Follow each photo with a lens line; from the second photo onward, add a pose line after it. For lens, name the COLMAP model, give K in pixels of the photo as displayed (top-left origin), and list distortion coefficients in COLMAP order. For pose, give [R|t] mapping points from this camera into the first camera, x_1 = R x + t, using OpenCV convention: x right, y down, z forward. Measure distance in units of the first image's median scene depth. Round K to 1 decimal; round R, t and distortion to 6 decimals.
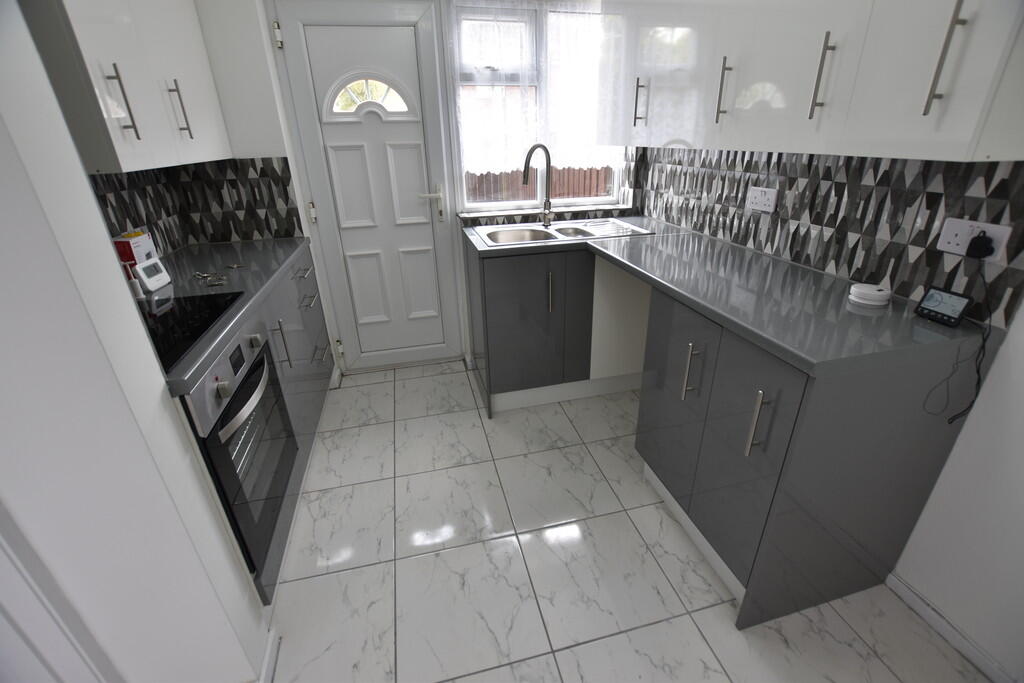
lens RADIAL K [[452.6, 0, 520.3], [0, 452.6, 345.5], [0, 0, 1]] dist [-0.027398, 0.001073]
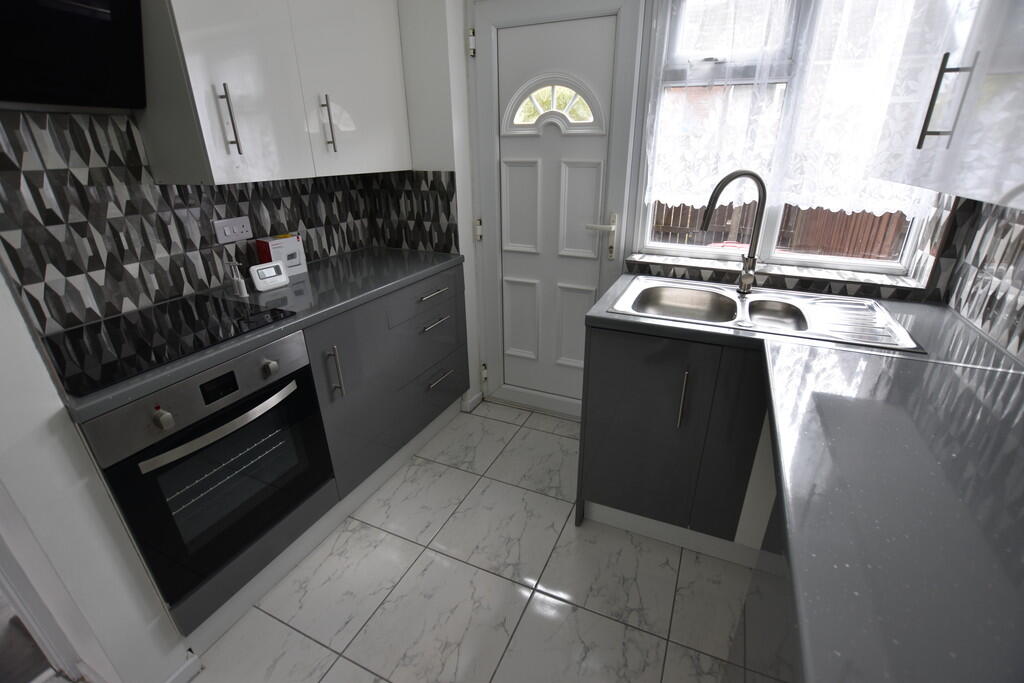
lens RADIAL K [[452.6, 0, 520.3], [0, 452.6, 345.5], [0, 0, 1]] dist [-0.027398, 0.001073]
pose [[0.784133, 0.261493, -0.562811, 0.207300], [-0.271066, 0.960125, 0.068432, -0.156960], [0.558264, 0.098899, 0.823748, 0.301685]]
